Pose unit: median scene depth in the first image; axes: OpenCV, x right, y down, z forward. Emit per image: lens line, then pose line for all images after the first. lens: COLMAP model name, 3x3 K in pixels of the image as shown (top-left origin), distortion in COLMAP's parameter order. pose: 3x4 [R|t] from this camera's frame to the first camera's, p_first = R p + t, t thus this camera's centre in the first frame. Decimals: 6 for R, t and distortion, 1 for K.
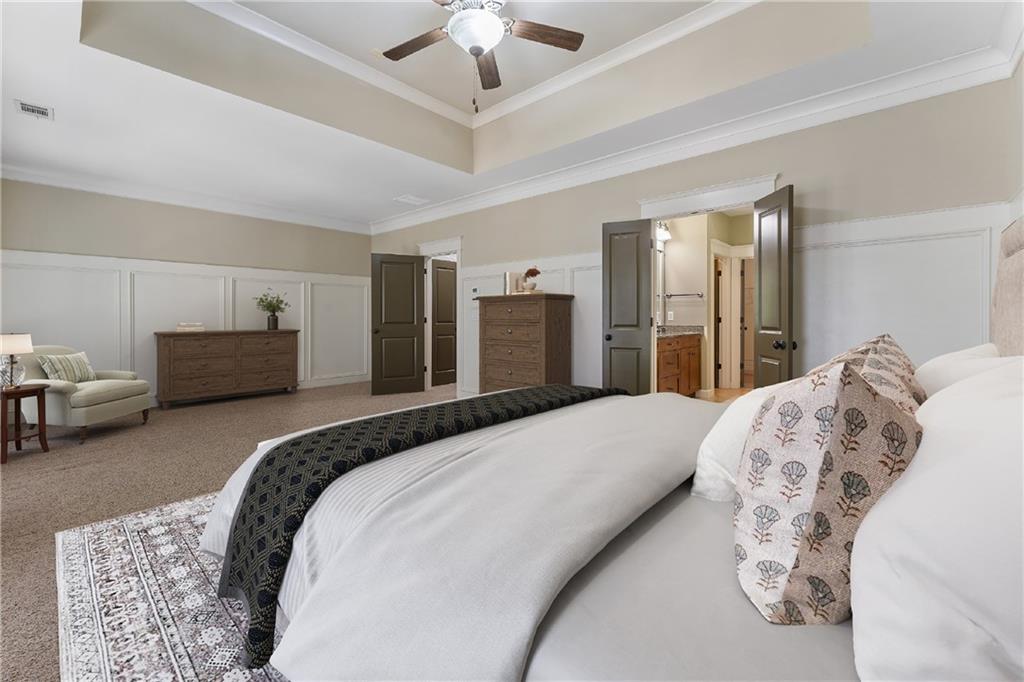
lens RADIAL K [[425.1, 0, 514.1], [0, 425.1, 319.3], [0, 0, 1]] dist [-0.000807, -0.000030]
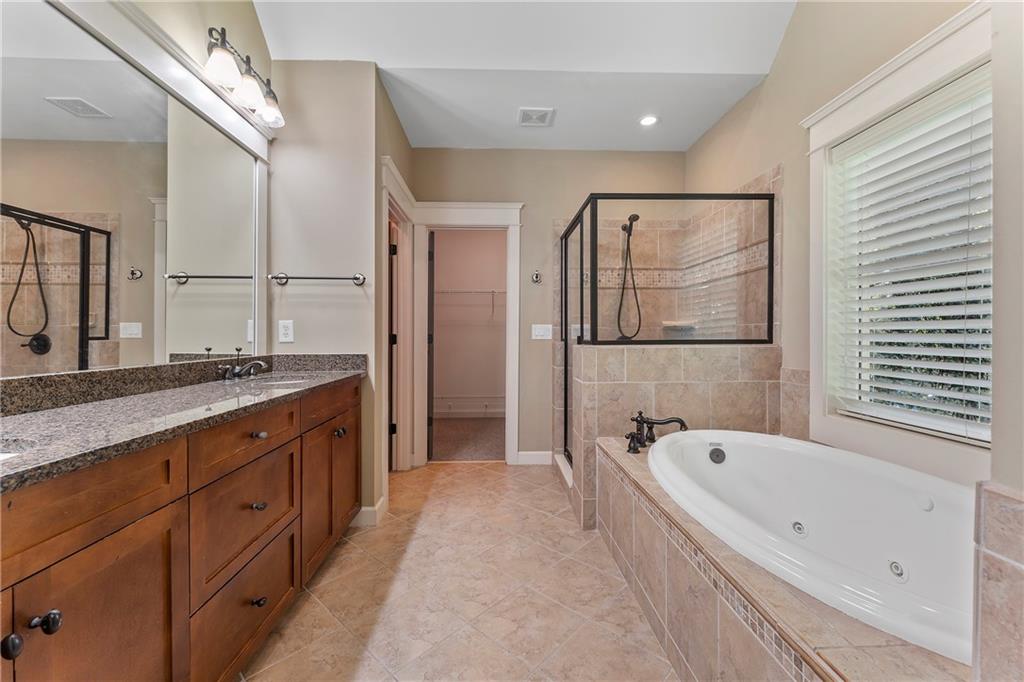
lens RADIAL K [[416.5, 0, 512.0], [0, 416.5, 341.0], [0, 0, 1]] dist [-0.006272, -0.000225]
pose [[0.714409, -0.006953, 0.699694, 0.233504], [0.002202, 0.999968, 0.007689, -0.000055], [-0.699725, -0.003952, 0.714402, 0.542970]]
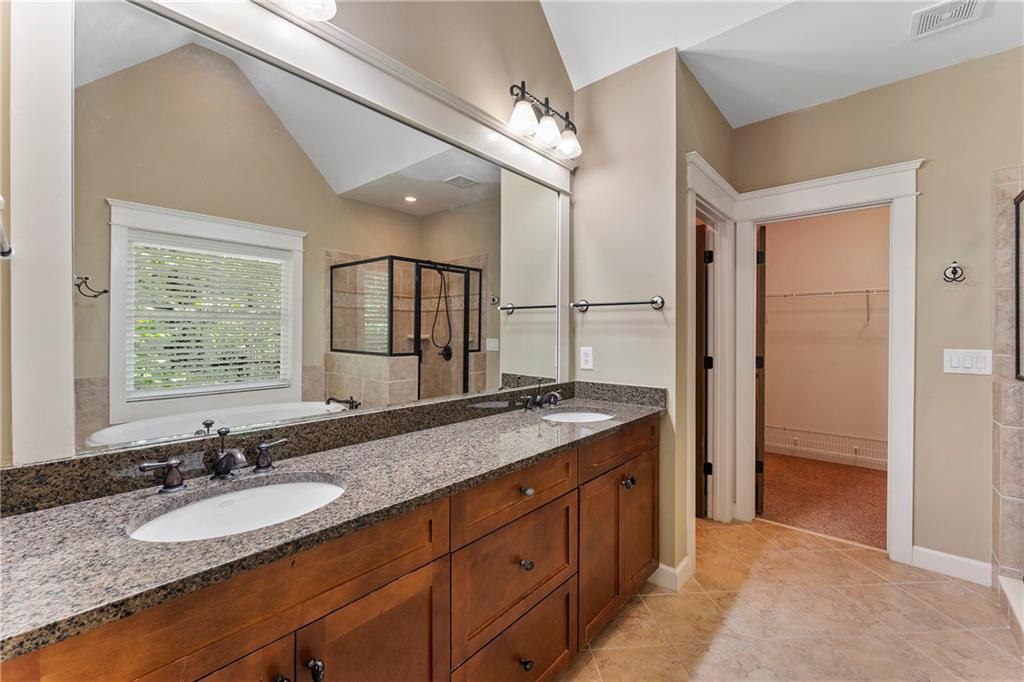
lens RADIAL K [[426.3, 0, 507.9], [0, 426.3, 334.7], [0, 0, 1]] dist [-0.002041, -0.000064]
pose [[0.999877, 0.004503, 0.015041, 0.274599], [-0.004397, 0.999965, -0.007058, -0.024515], [-0.015073, 0.006991, 0.999862, 0.573990]]
